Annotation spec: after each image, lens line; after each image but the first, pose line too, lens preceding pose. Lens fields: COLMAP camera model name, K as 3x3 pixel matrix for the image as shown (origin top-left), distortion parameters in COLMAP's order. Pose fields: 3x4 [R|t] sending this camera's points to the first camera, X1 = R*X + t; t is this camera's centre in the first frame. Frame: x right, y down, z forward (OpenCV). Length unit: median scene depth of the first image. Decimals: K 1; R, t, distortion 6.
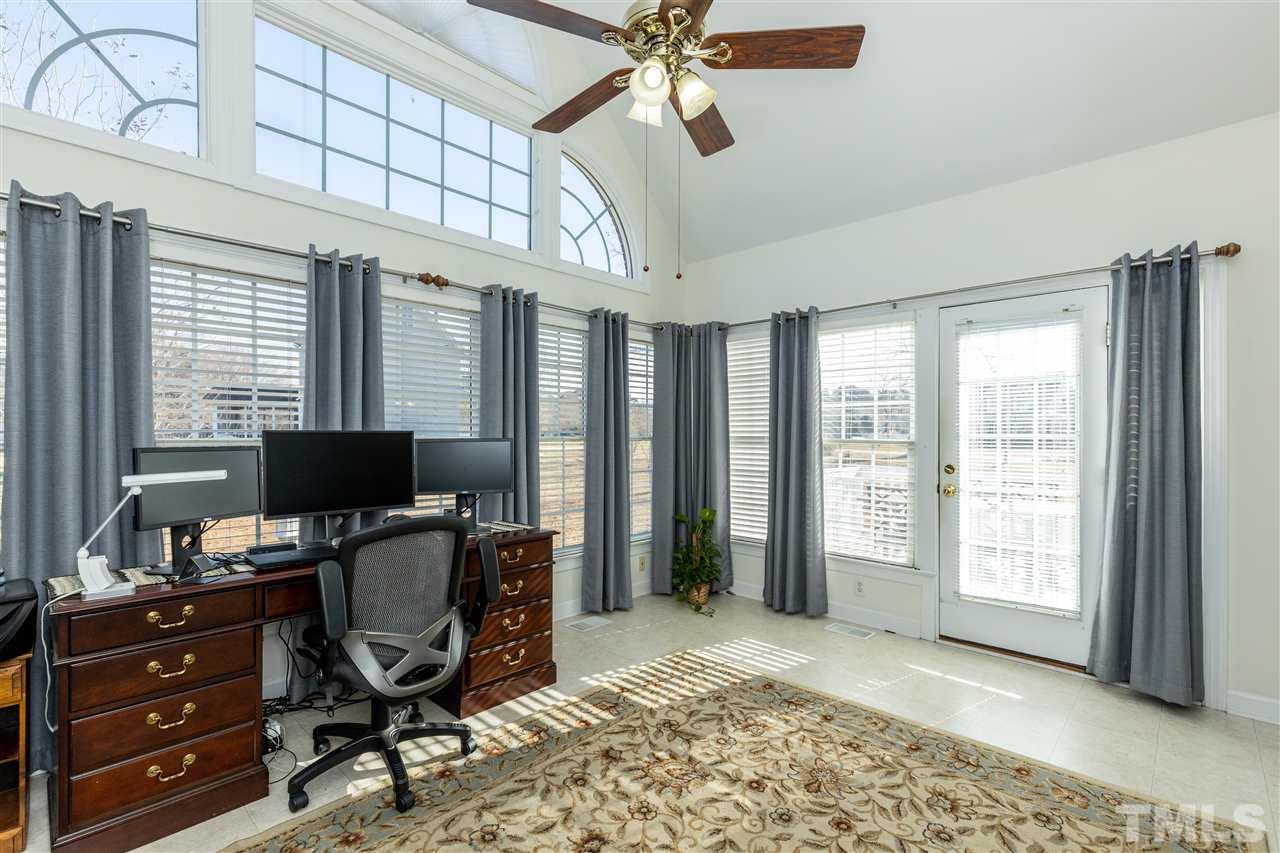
lens RADIAL K [[576.1, 0, 637.1], [0, 576.1, 445.2], [0, 0, 1]] dist [0.002467, 0.000135]
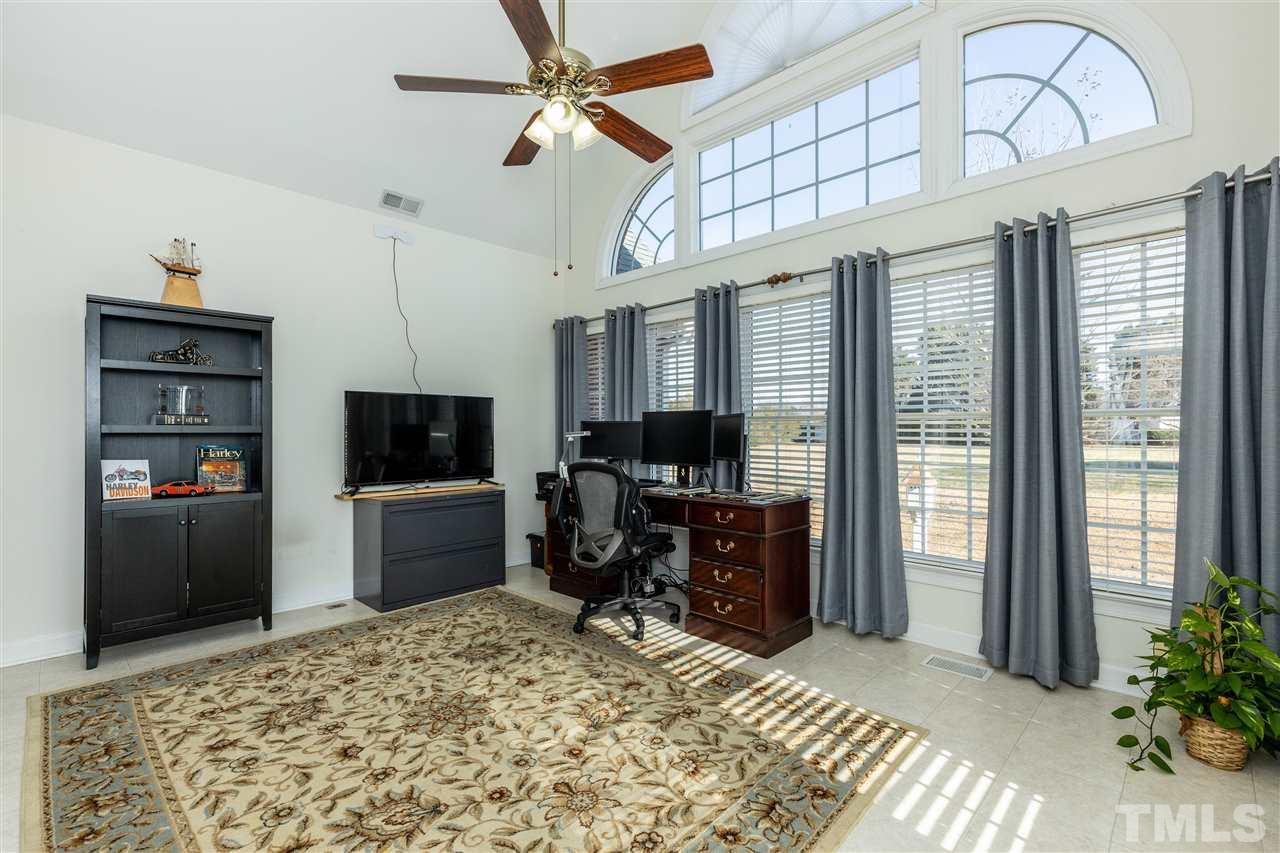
lens RADIAL K [[576.1, 0, 639.9], [0, 576.1, 421.7], [0, 0, 1]] dist [0.002467, 0.000135]
pose [[-0.011006, -0.005313, -0.999925, 0.881859], [-0.010821, 0.999928, -0.005194, 0.010305], [0.999881, 0.010763, -0.011063, 0.809996]]
